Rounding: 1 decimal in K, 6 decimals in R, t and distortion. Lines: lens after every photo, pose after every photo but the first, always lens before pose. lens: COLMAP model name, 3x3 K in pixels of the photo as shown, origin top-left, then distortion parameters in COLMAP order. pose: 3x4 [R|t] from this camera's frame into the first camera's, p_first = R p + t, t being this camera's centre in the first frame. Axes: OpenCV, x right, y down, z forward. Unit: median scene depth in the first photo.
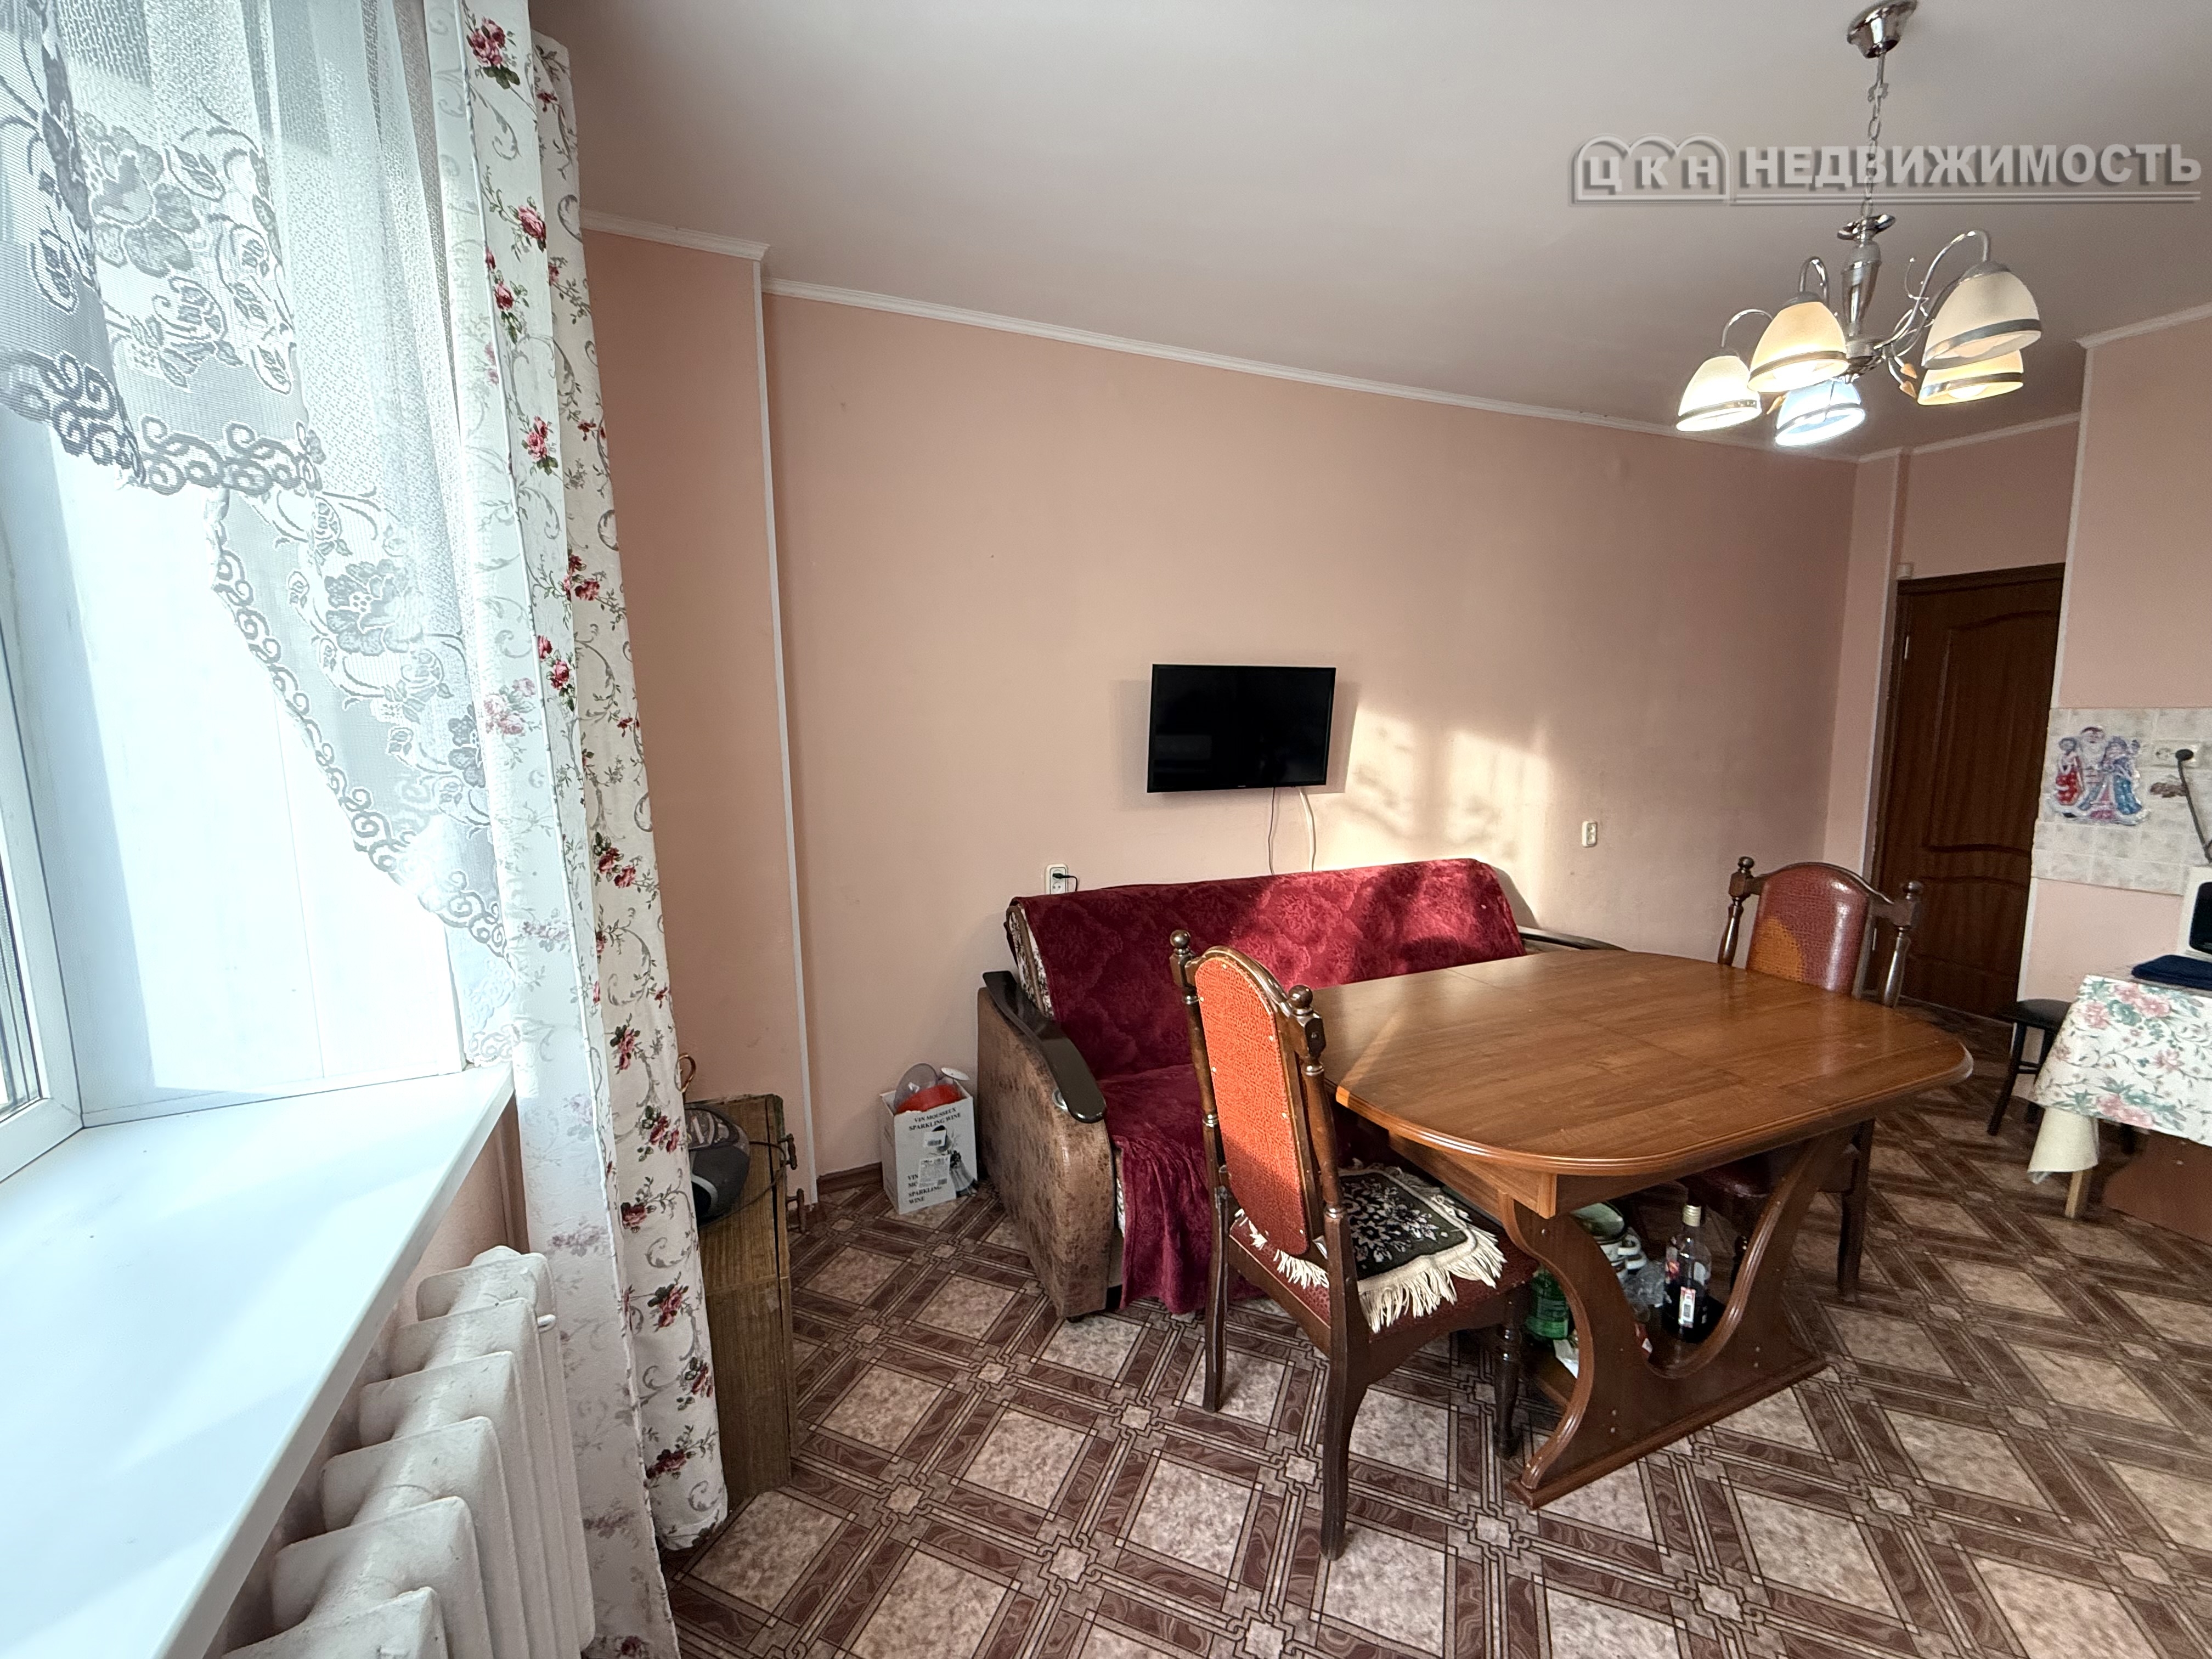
lens RADIAL K [[886.3, 0, 1085.2], [0, 886.3, 829.2], [0, 0, 1]] dist [0.001593, 0.000168]
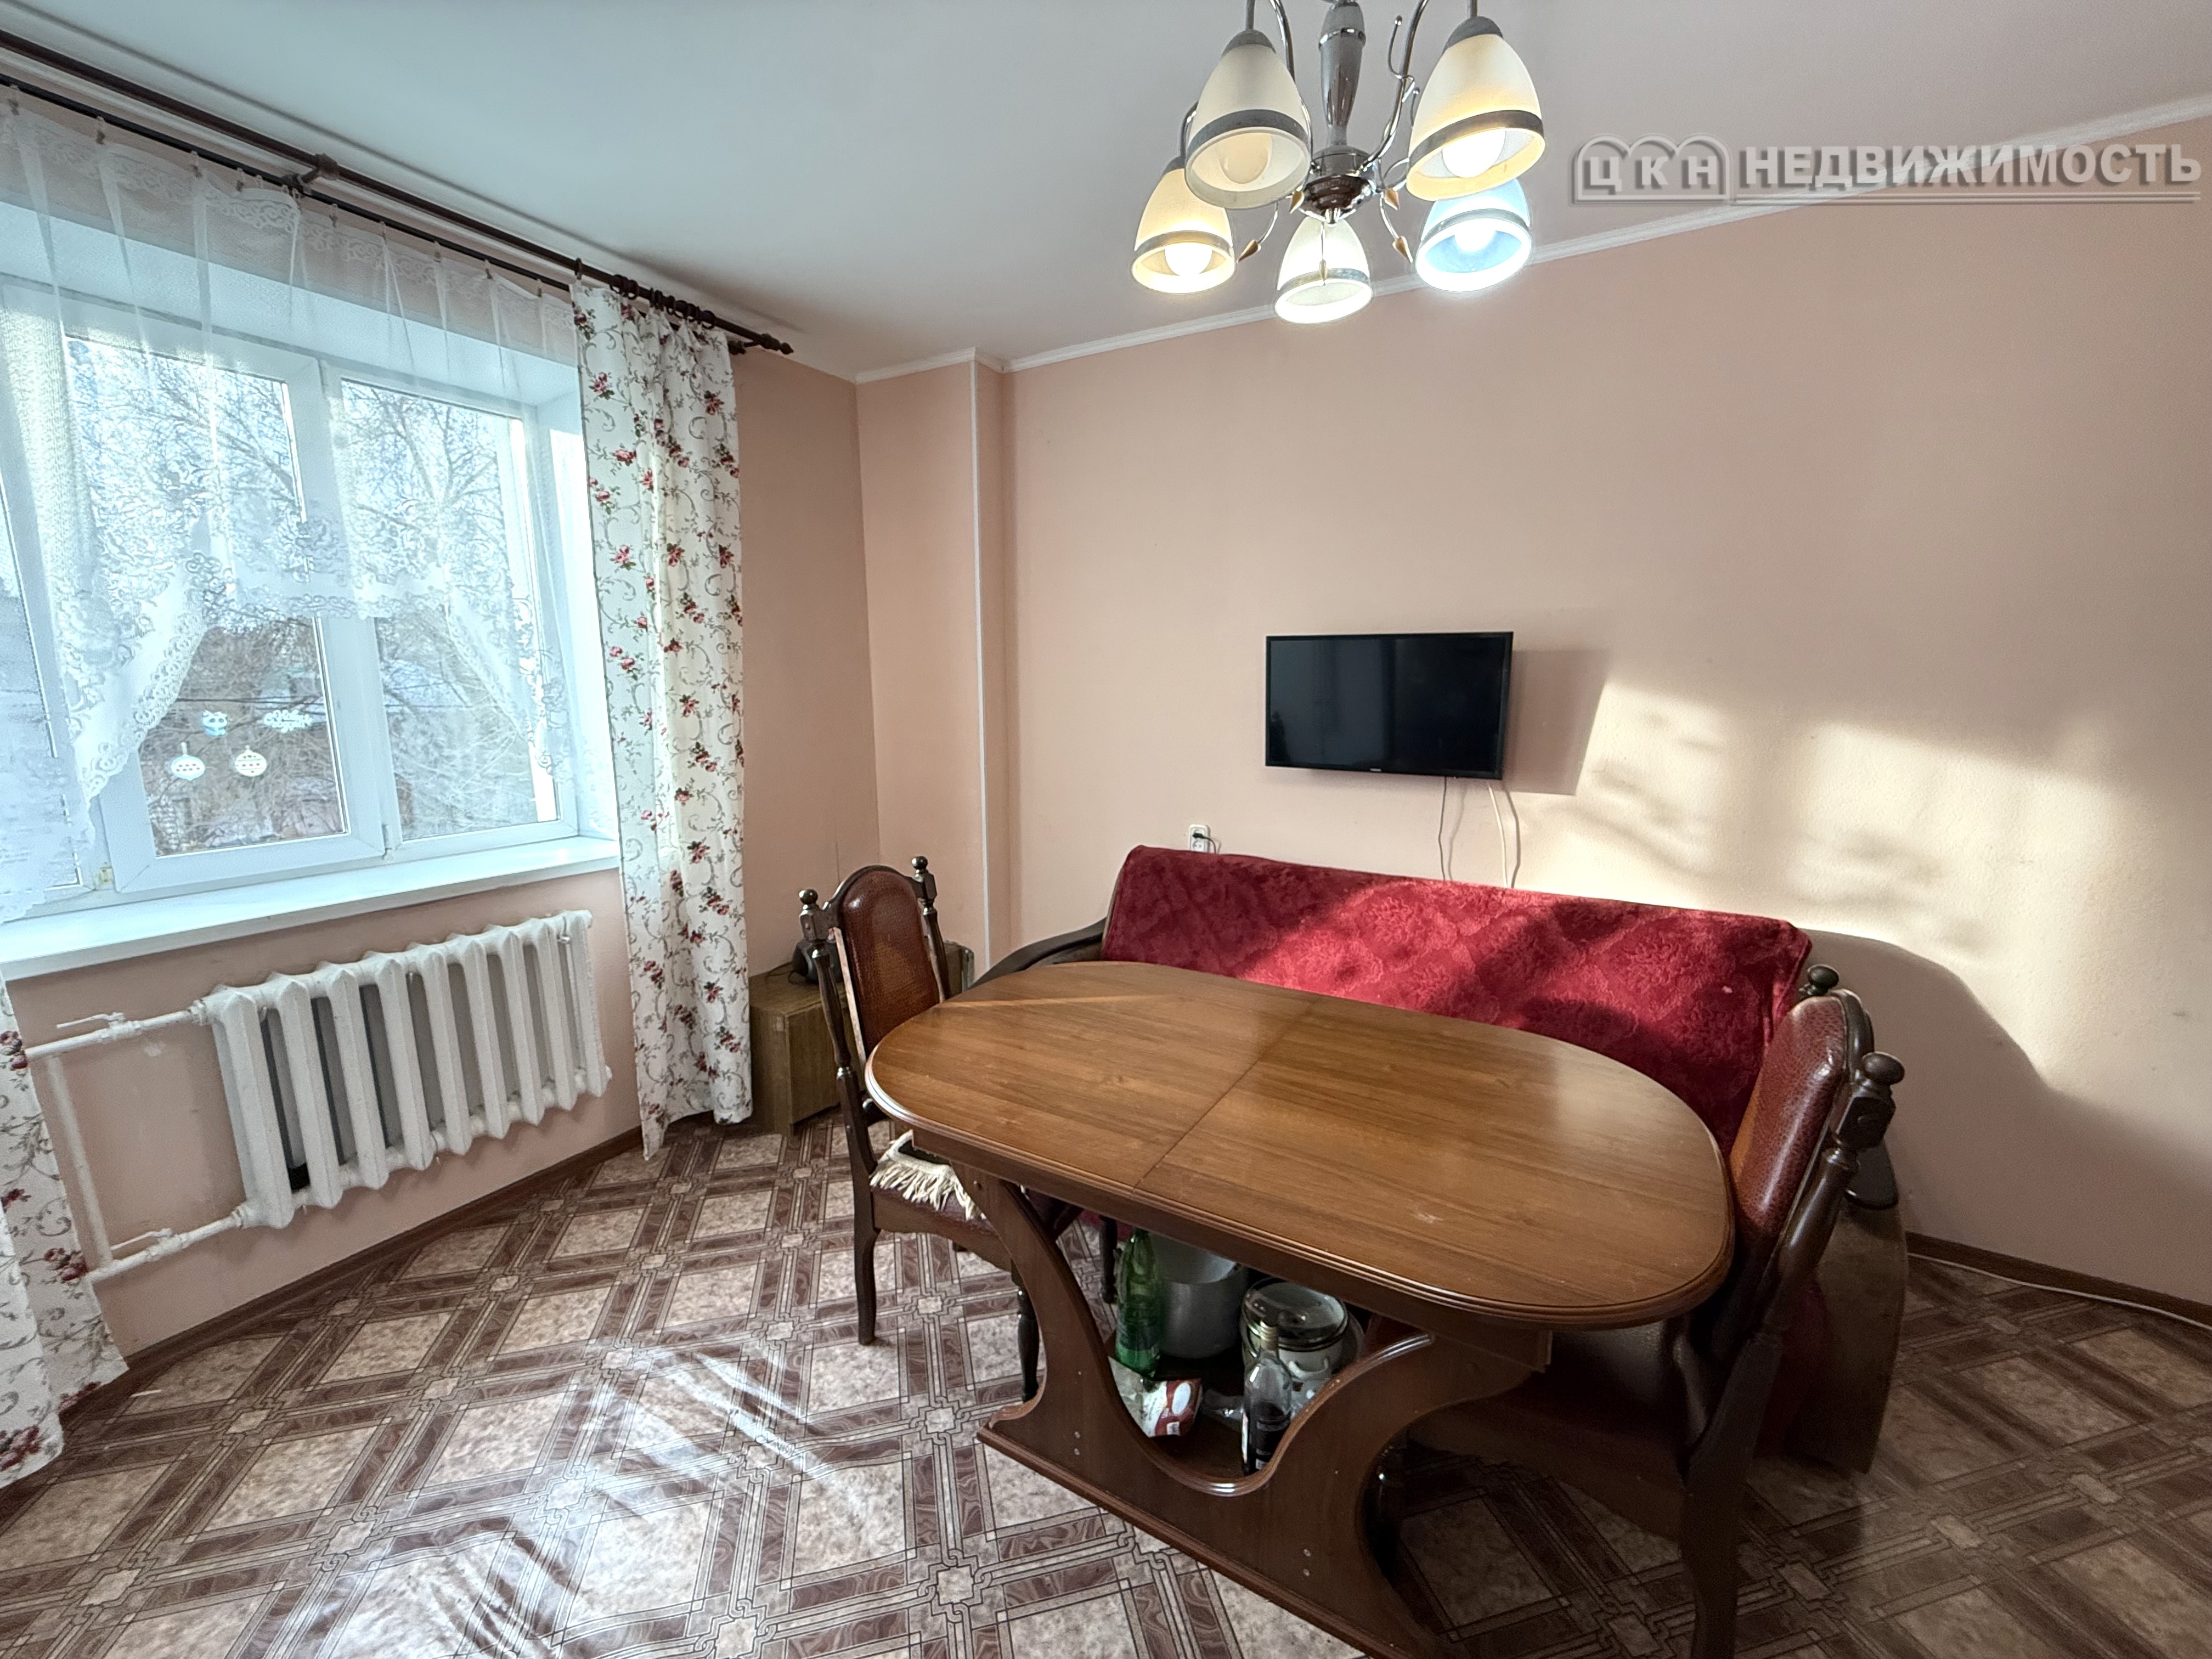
lens RADIAL K [[879.4, 0, 1103.0], [0, 879.4, 828.2], [0, 0, 1]] dist [-0.001333, -0.000066]
pose [[0.598578, 0.148609, -0.787159, 0.711075], [-0.113006, 0.988480, 0.100684, -0.048277], [0.793053, 0.028687, 0.608476, 0.241982]]
